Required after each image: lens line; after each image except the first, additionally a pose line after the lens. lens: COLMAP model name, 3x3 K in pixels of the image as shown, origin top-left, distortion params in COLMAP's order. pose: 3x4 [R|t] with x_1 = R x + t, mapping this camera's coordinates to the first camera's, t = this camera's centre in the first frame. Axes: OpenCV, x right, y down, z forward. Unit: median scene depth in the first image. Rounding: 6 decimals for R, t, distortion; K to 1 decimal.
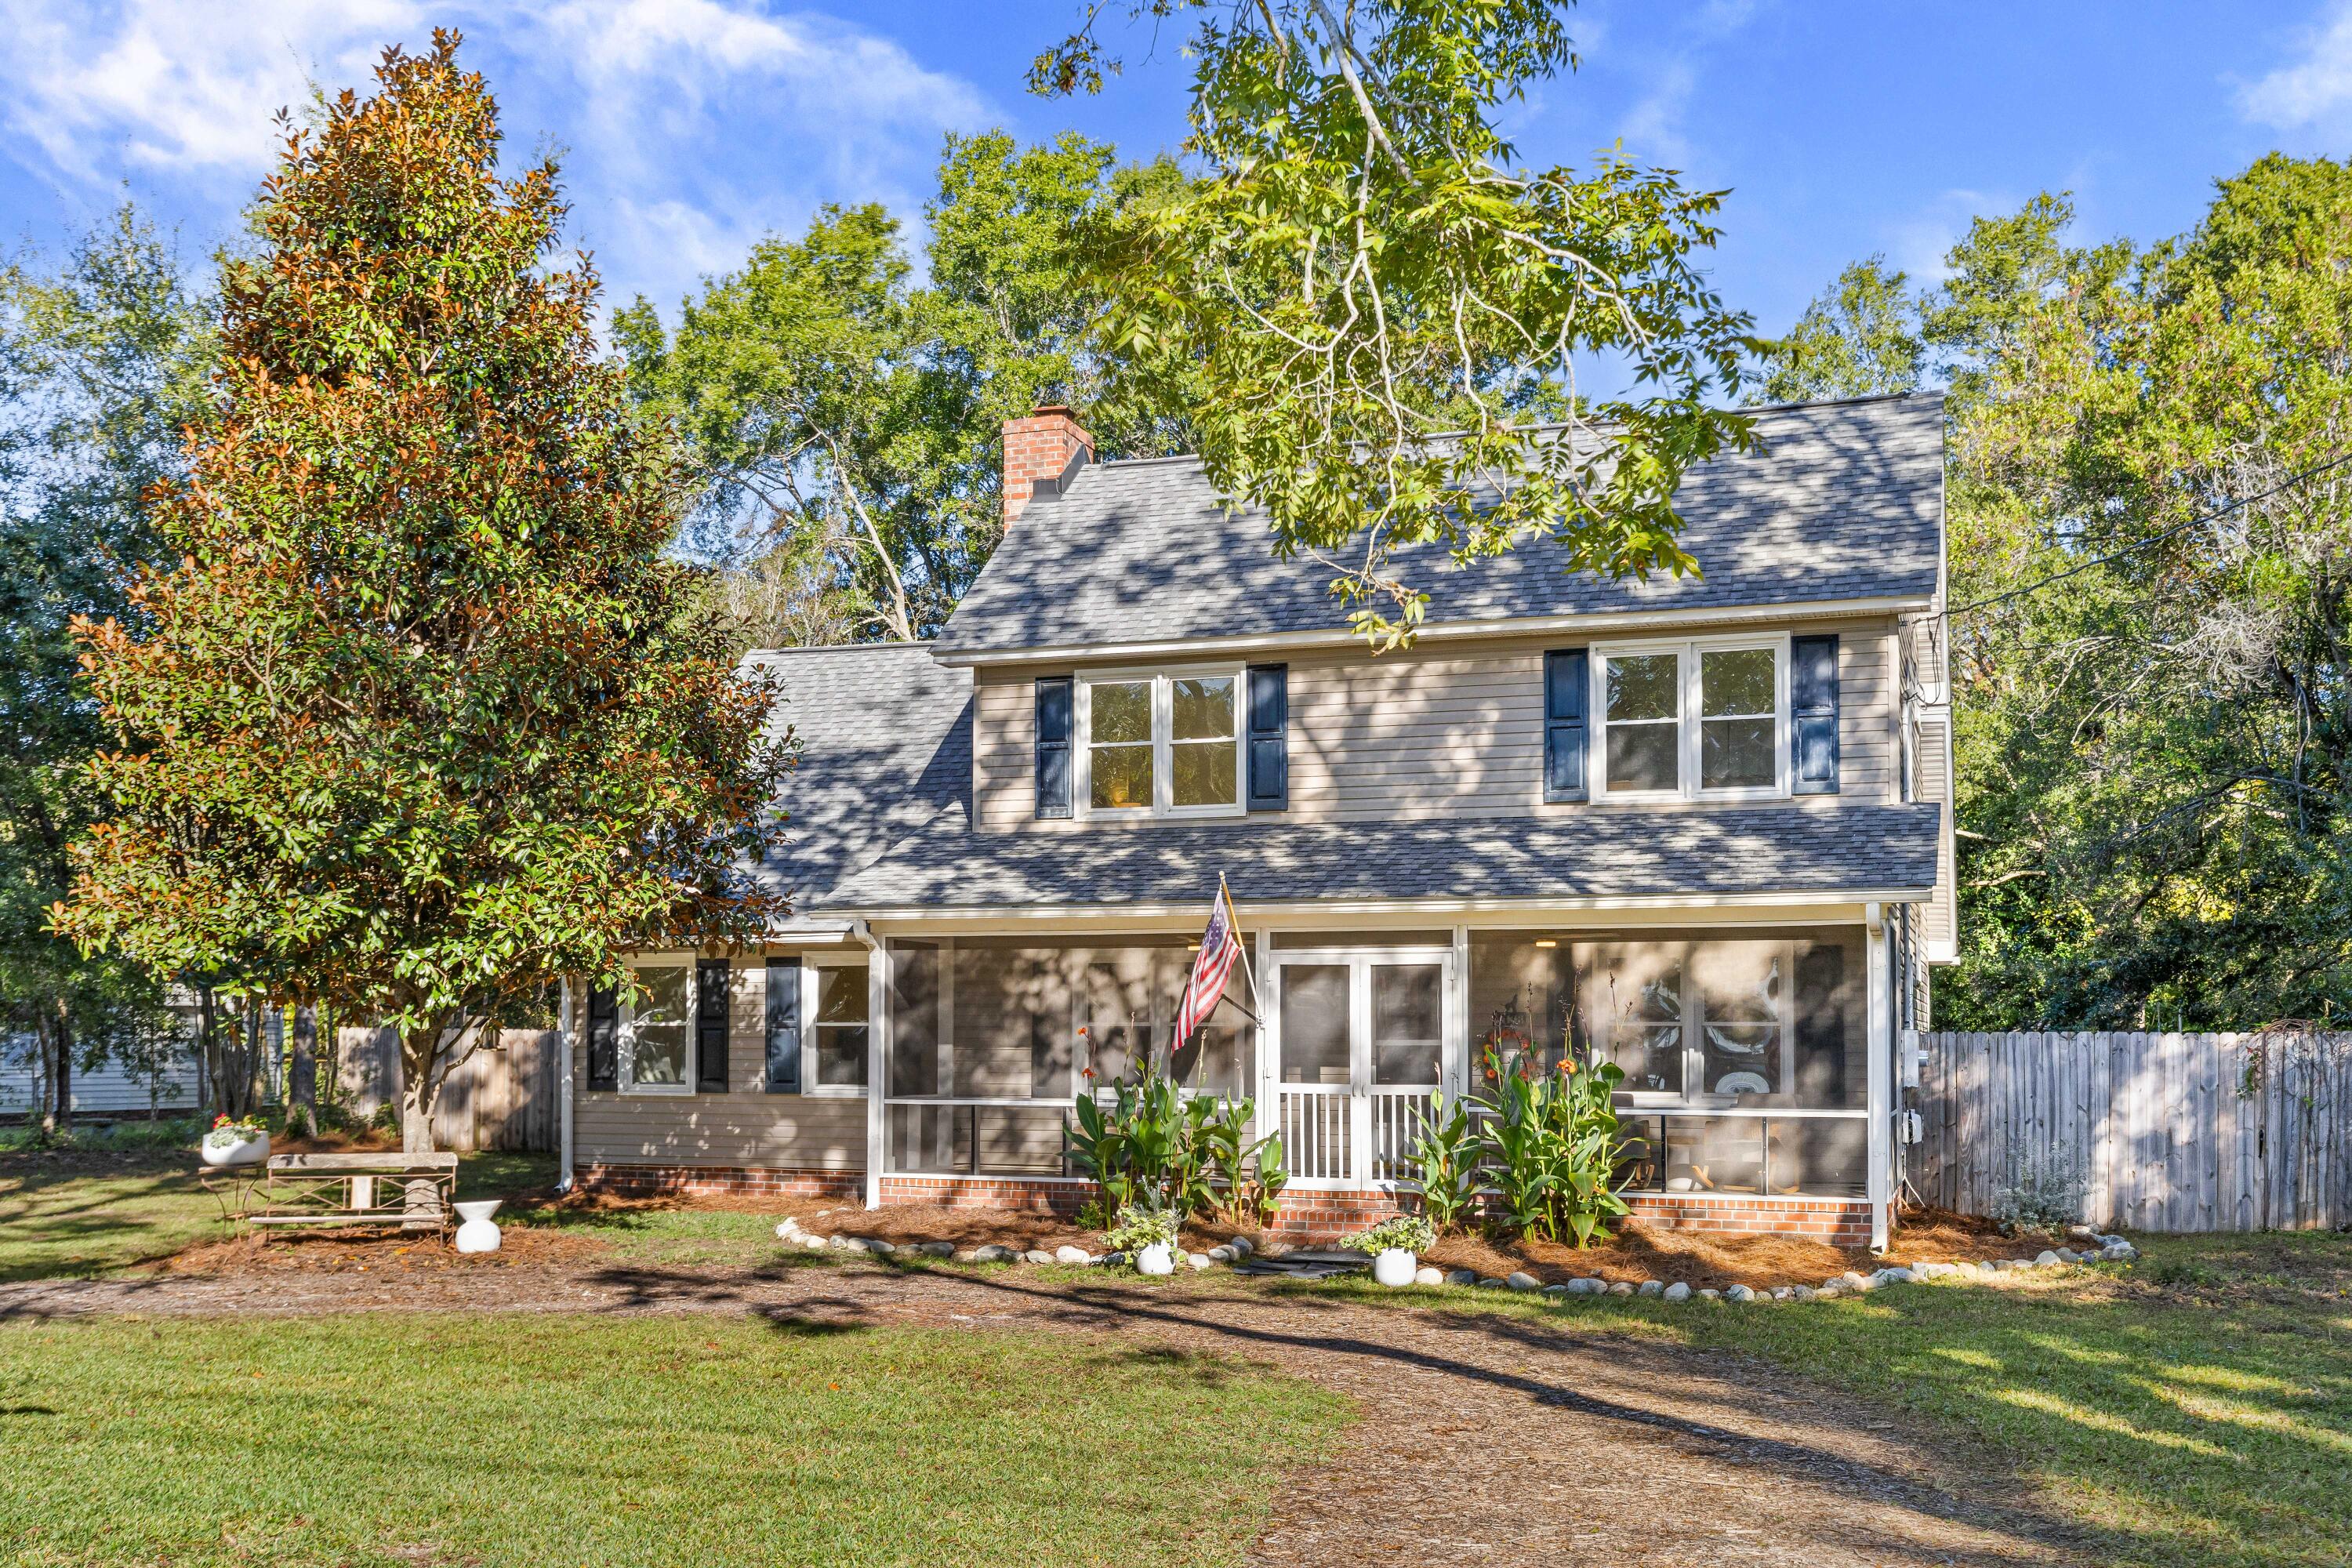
lens RADIAL K [[2358.8, 0, 1176.0], [0, 2358.8, 784.0], [0, 0, 1]] dist [0.008800, 0.000933]
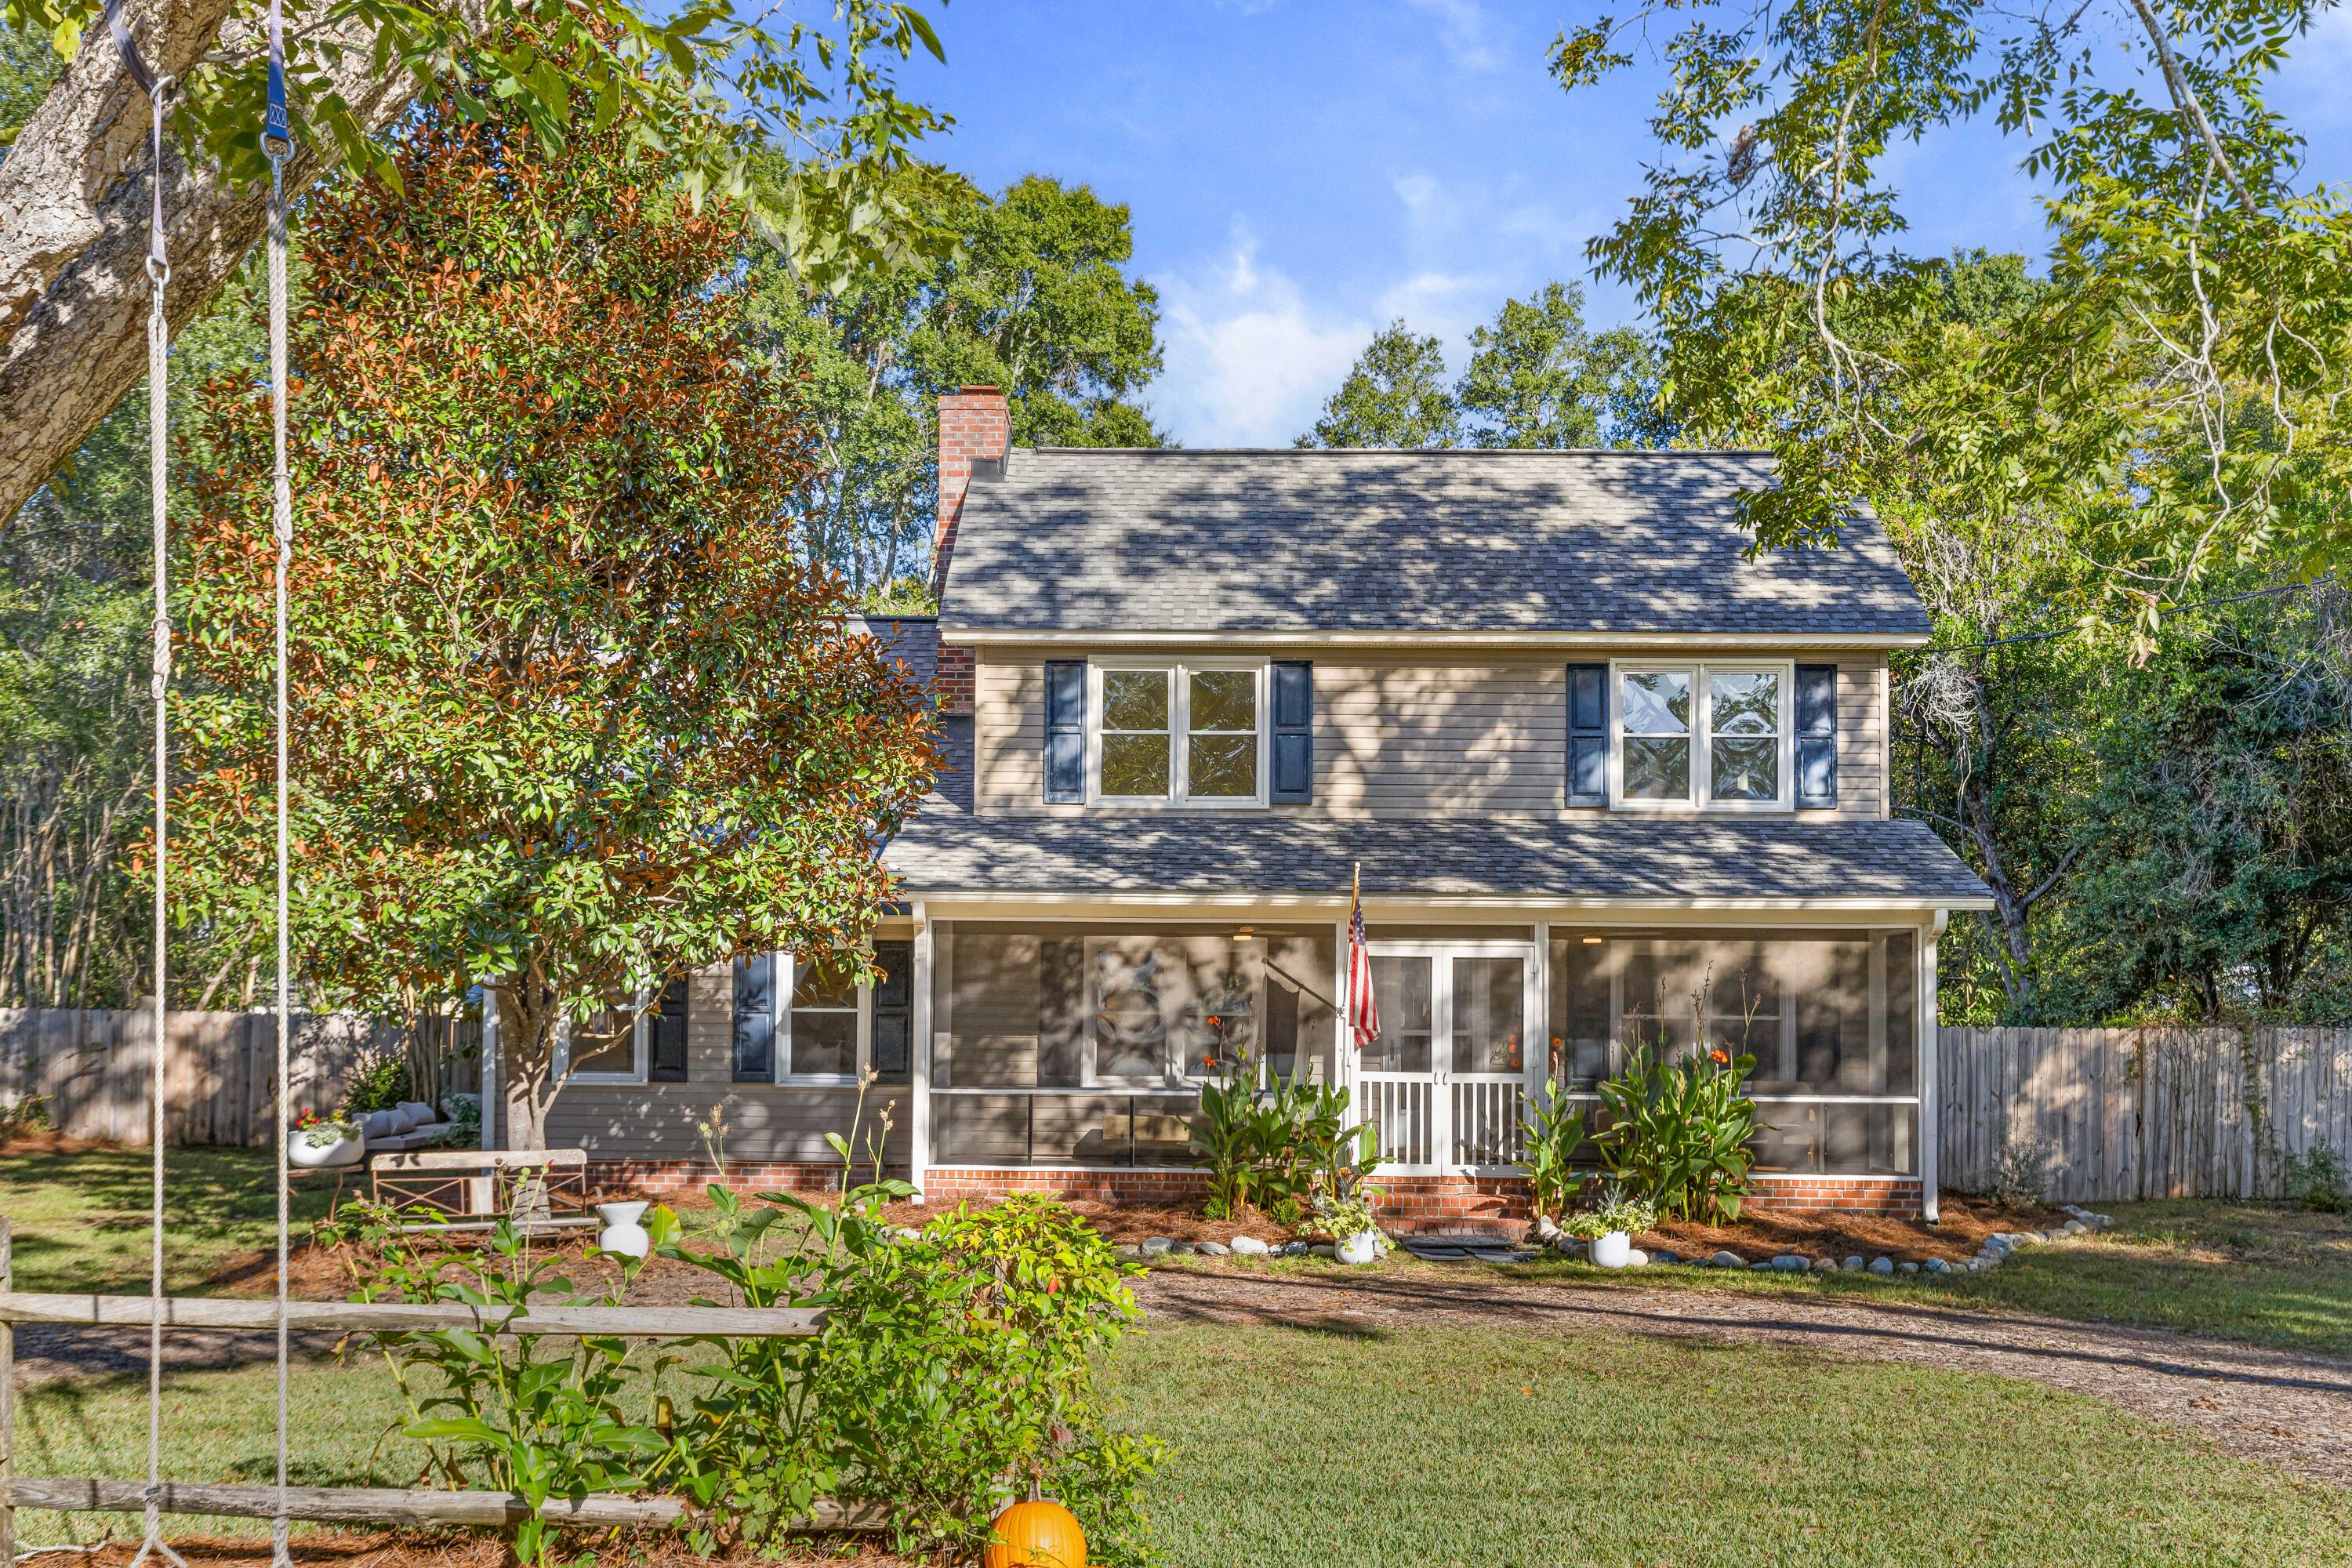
lens RADIAL K [[2221.6, 0, 1177.1], [0, 2221.6, 795.0], [0, 0, 1]] dist [-0.009881, -0.003067]
pose [[0.947852, 0.038373, 0.316392, -0.334493], [-0.039944, 0.999201, -0.001523, 0.011832], [-0.316198, -0.011195, 0.948627, 0.114600]]
